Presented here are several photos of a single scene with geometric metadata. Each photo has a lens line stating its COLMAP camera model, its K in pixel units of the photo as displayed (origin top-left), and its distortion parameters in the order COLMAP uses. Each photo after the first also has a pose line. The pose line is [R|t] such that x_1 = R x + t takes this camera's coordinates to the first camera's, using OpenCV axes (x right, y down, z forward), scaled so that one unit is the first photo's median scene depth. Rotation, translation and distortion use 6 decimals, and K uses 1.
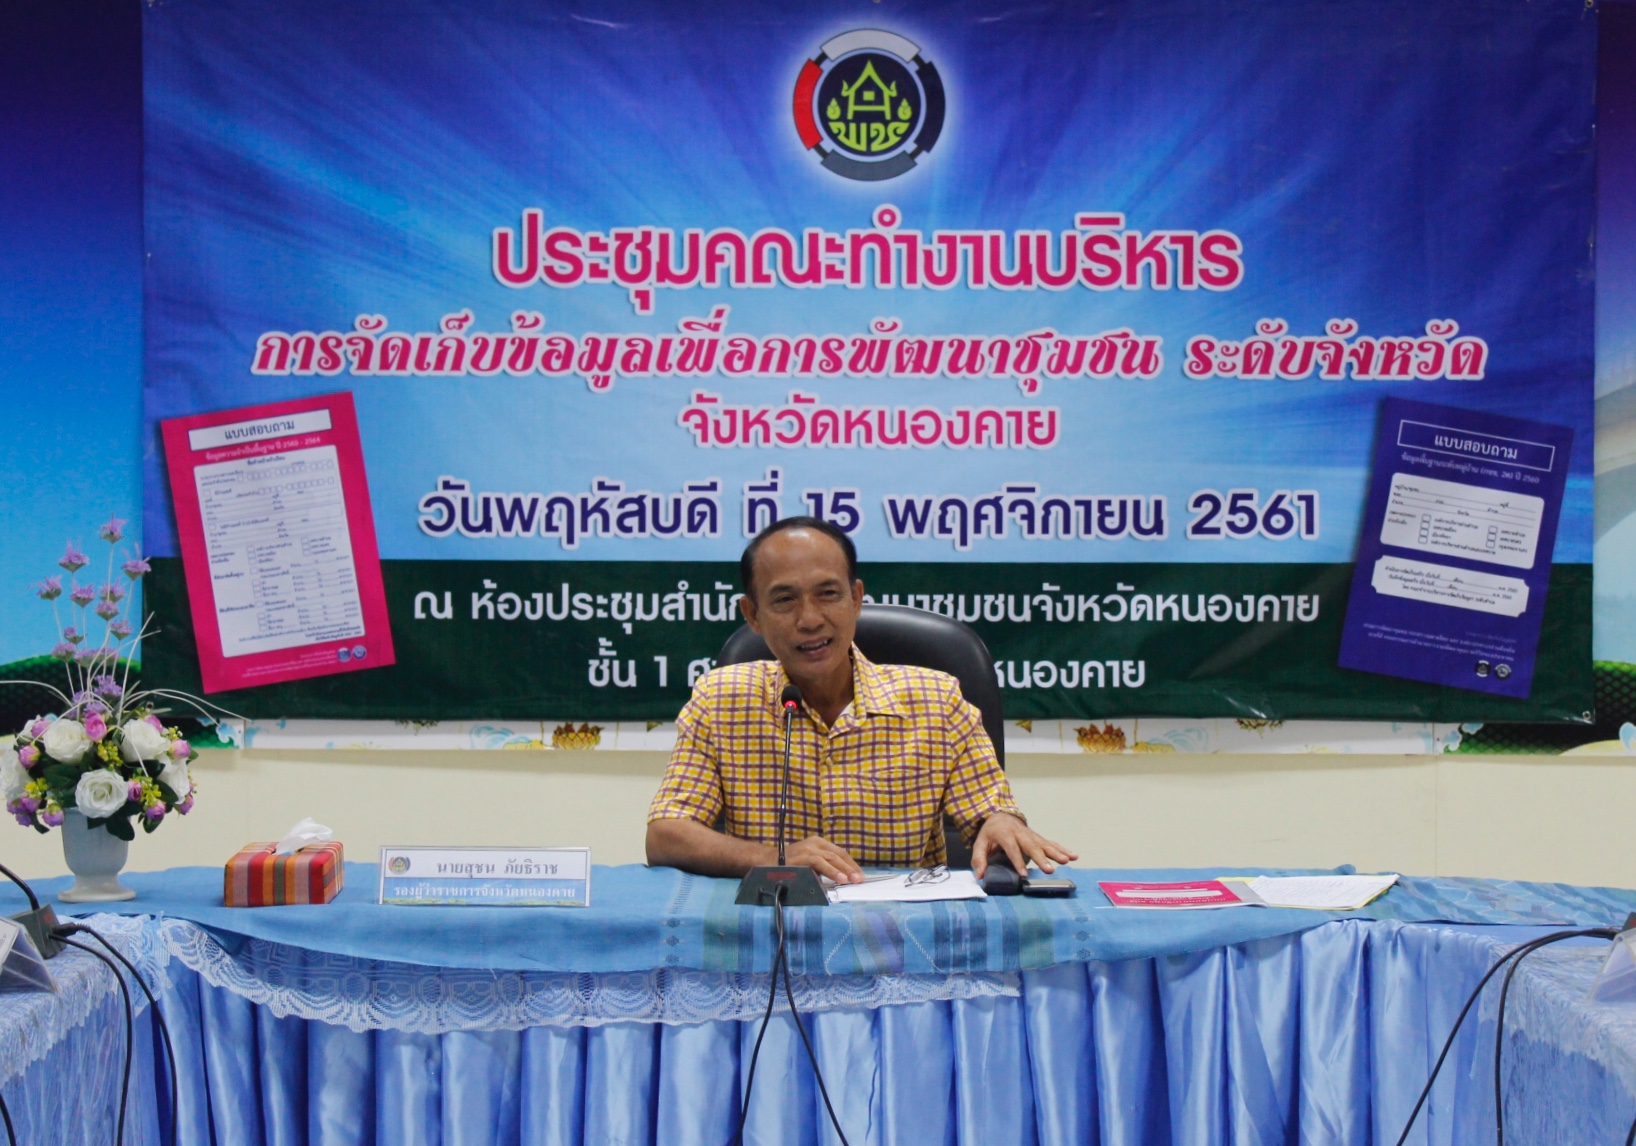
lens RADIAL K [[3417.7, 0, 812.5], [0, 3417.7, 589.4], [0, 0, 1]] dist [0.024522, 0.000000]
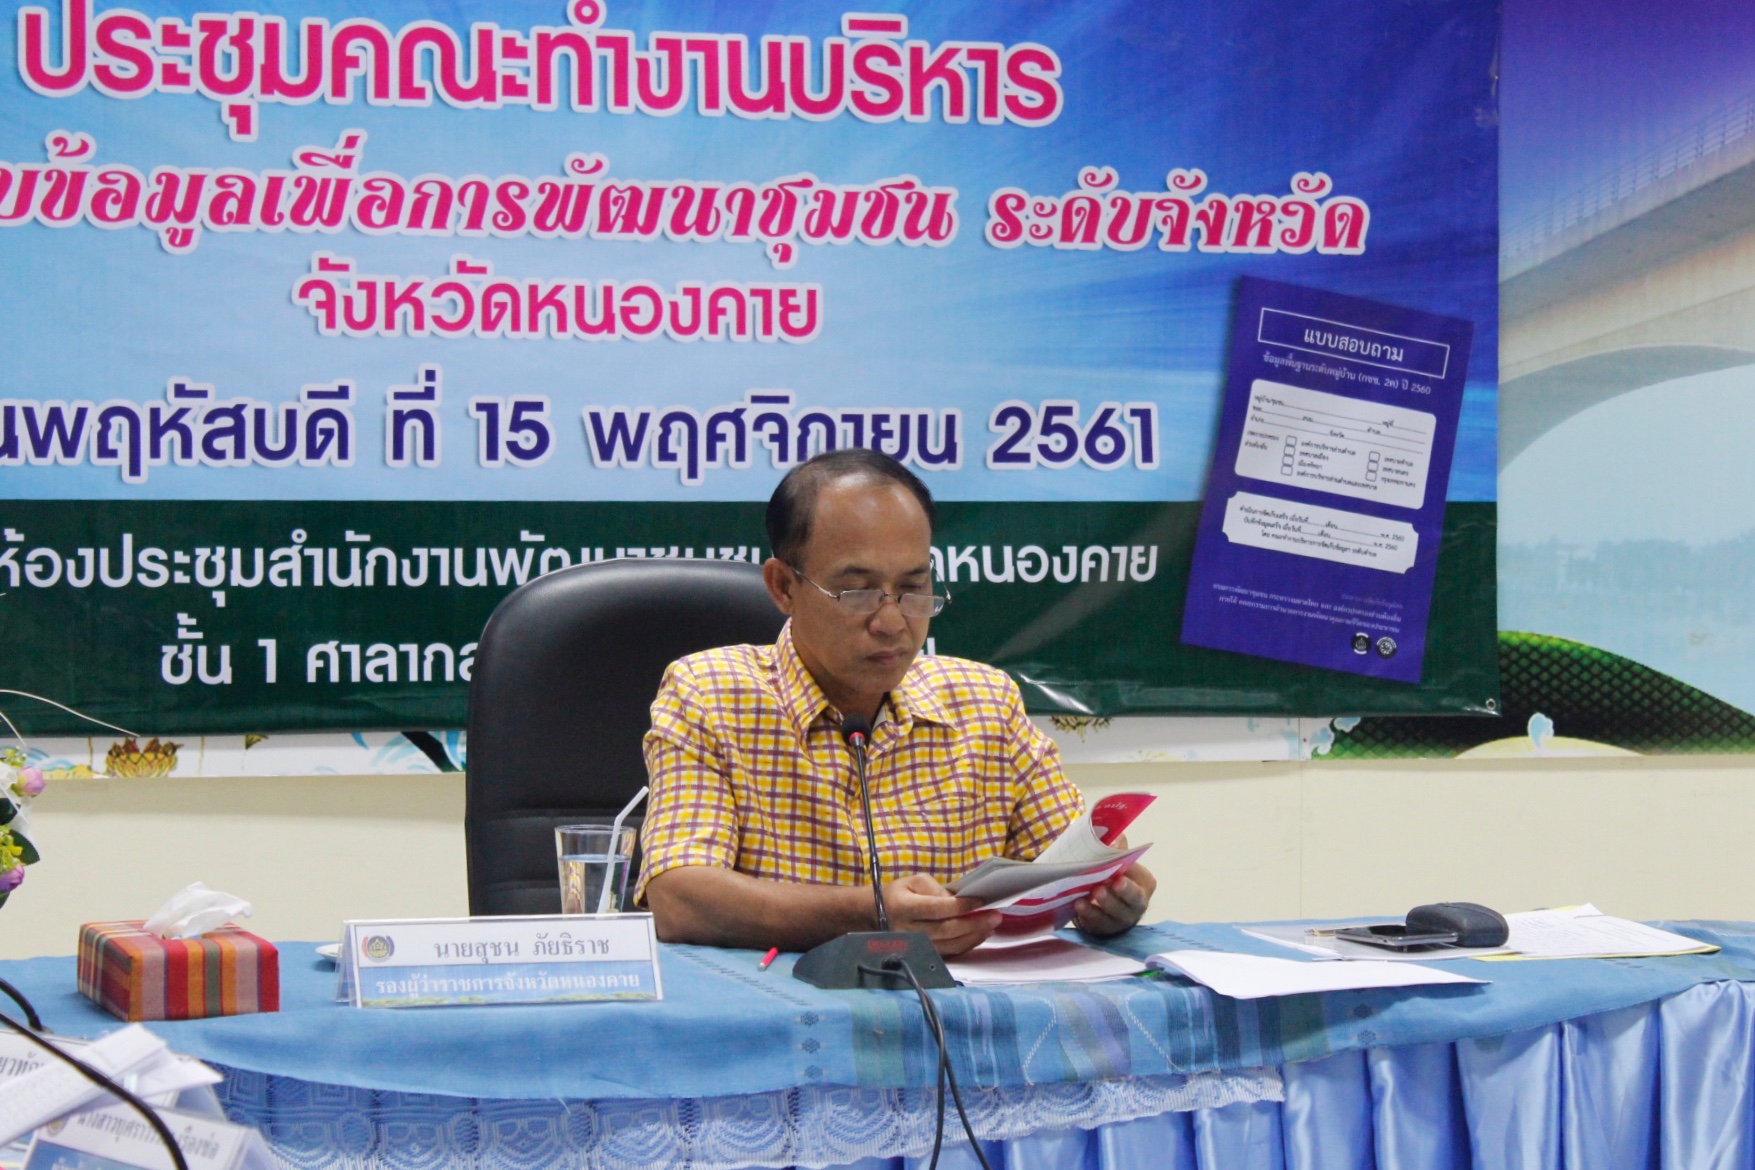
lens RADIAL K [[4547.2, 0, 881.2], [0, 4547.2, 576.9], [0, 0, 1]] dist [0.089942, 0.000000]
pose [[0.950926, -0.007190, 0.309334, -0.210822], [0.006157, 0.999972, 0.004314, 0.003843], [-0.309356, -0.002198, 0.950944, 0.091152]]
